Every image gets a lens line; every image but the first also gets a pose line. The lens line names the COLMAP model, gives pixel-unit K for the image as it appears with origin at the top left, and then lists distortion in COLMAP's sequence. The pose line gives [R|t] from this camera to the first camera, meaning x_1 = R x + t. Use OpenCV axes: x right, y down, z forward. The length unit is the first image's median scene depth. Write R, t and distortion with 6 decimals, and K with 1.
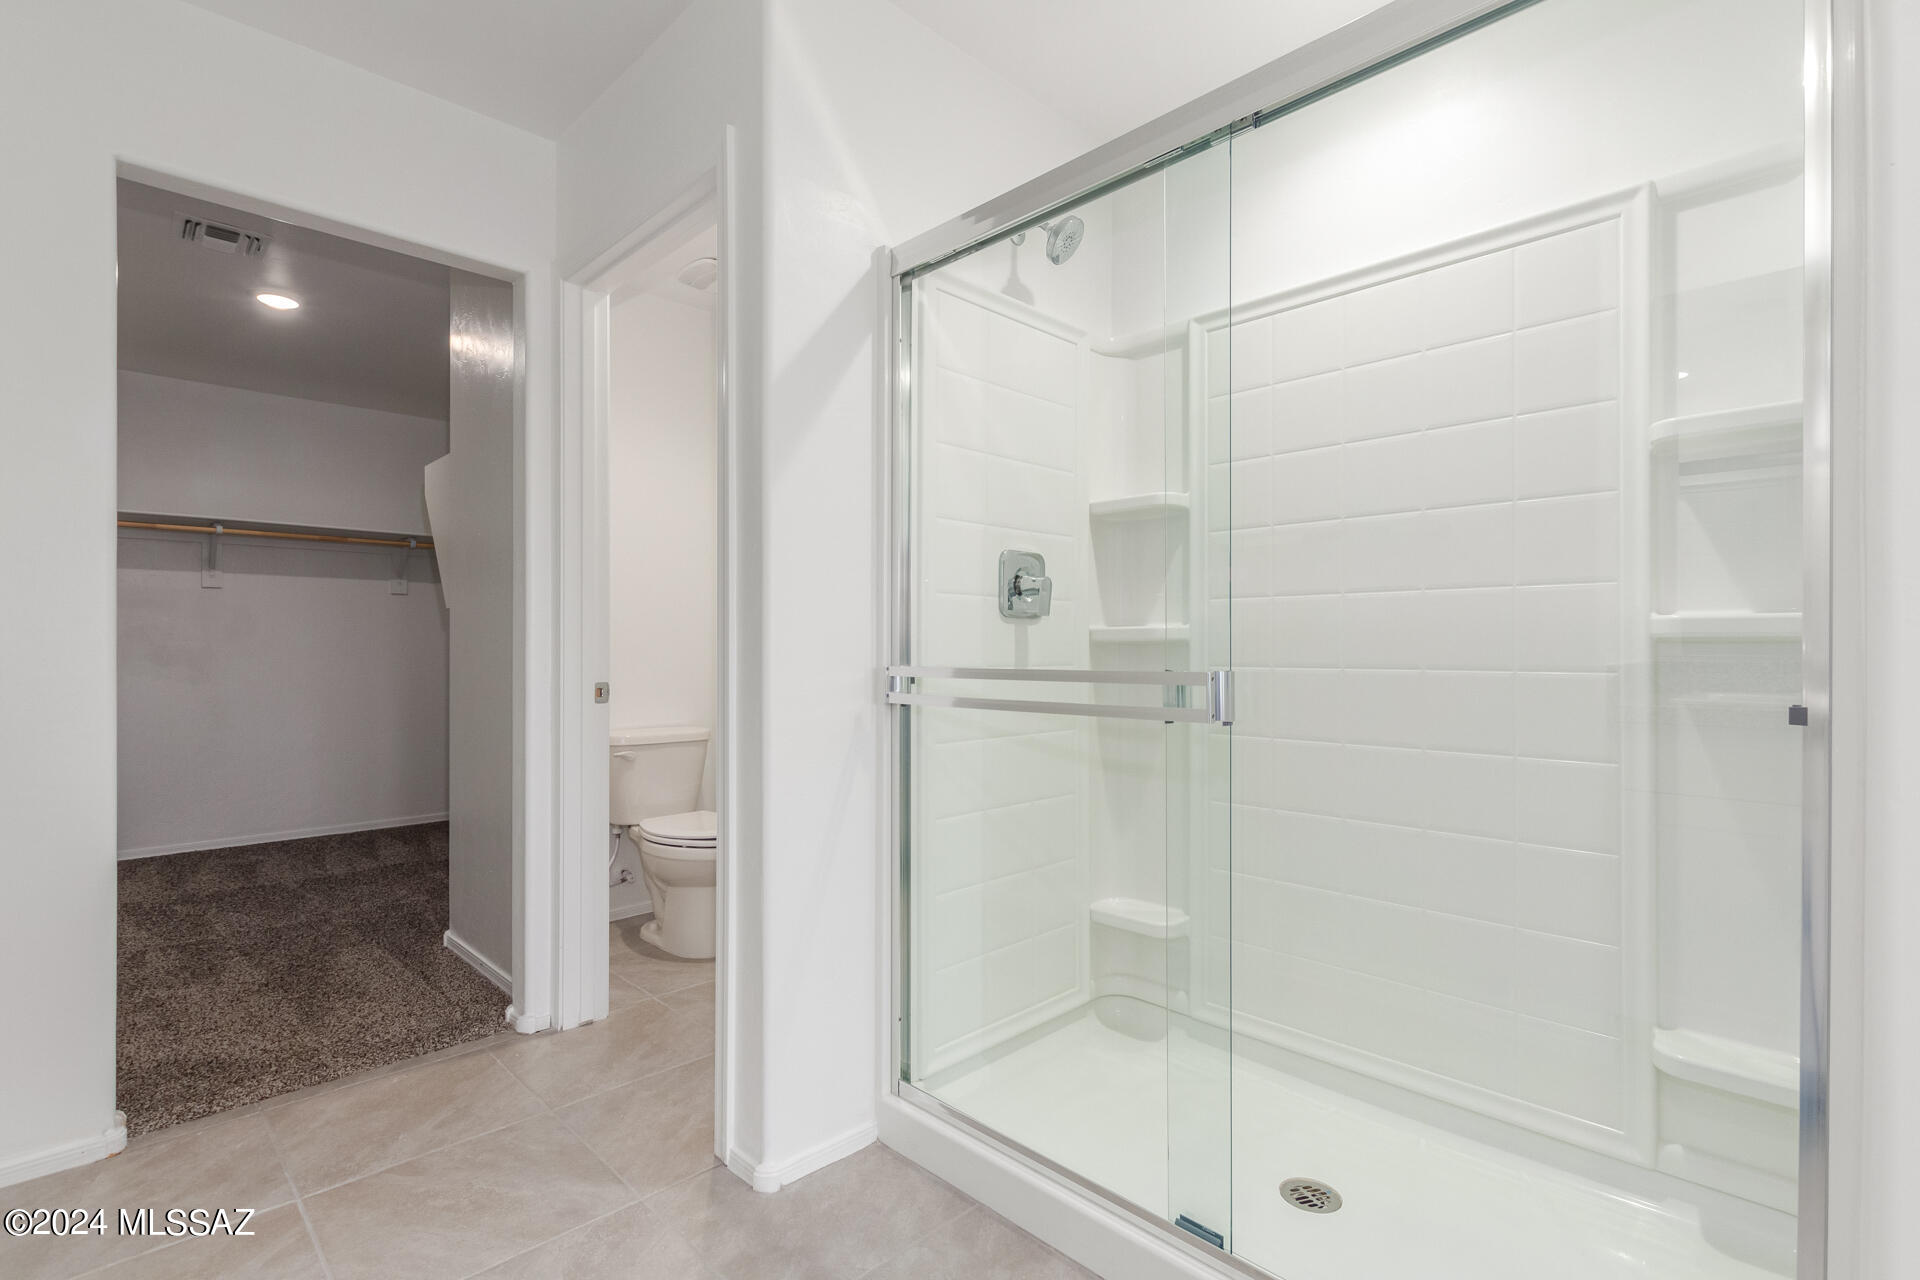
lens RADIAL K [[889.5, 0, 957.1], [0, 889.5, 637.5], [0, 0, 1]] dist [0.004424, -0.001886]
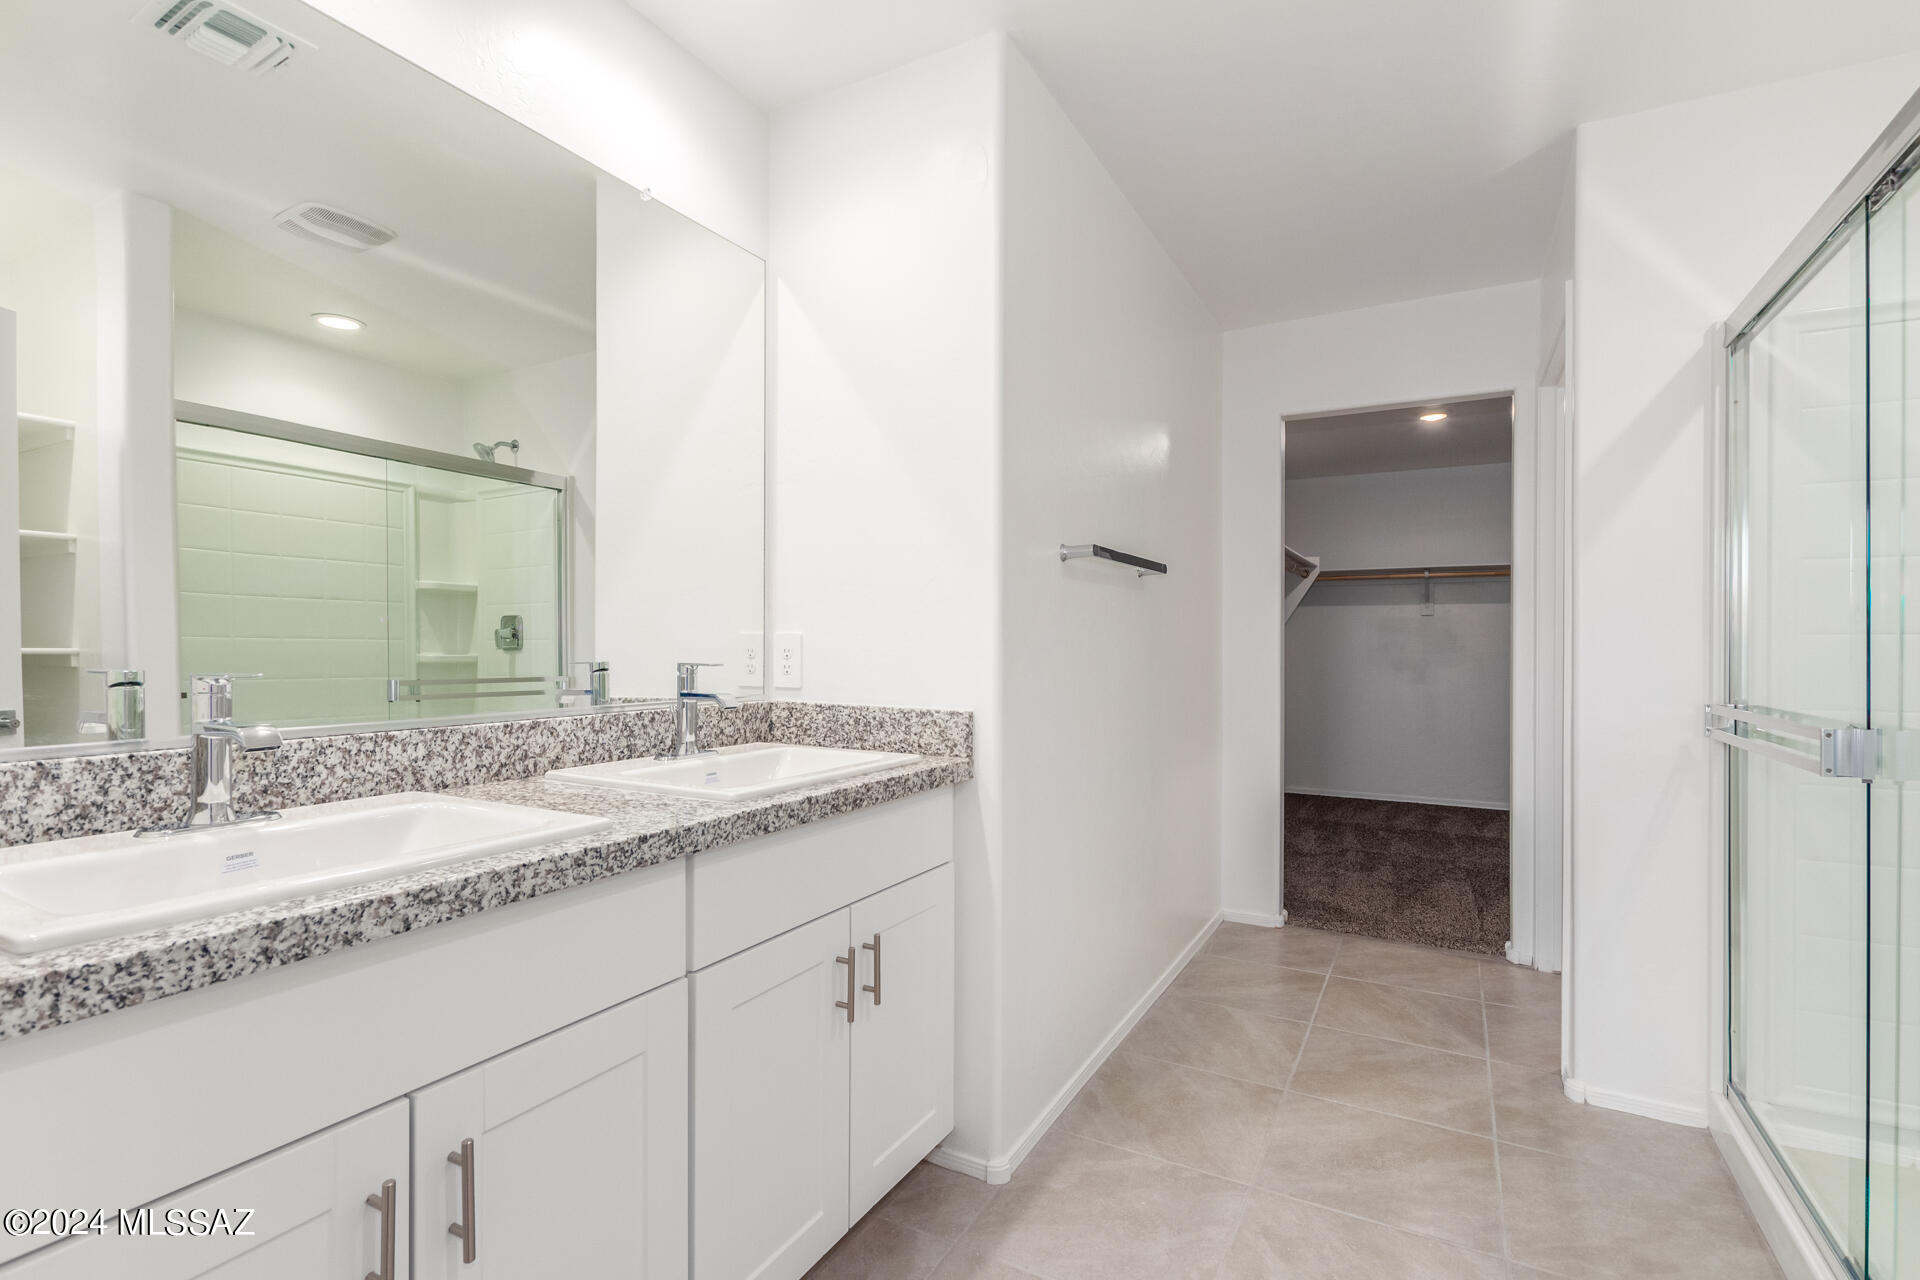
lens RADIAL K [[889.5, 0, 958.4], [0, 889.5, 643.6], [0, 0, 1]] dist [0.004424, -0.001886]
pose [[0.276155, 0.000187, -0.961113, 0.706576], [0.010358, 0.999941, 0.003171, -0.058150], [0.961057, -0.010831, 0.276137, -0.203077]]
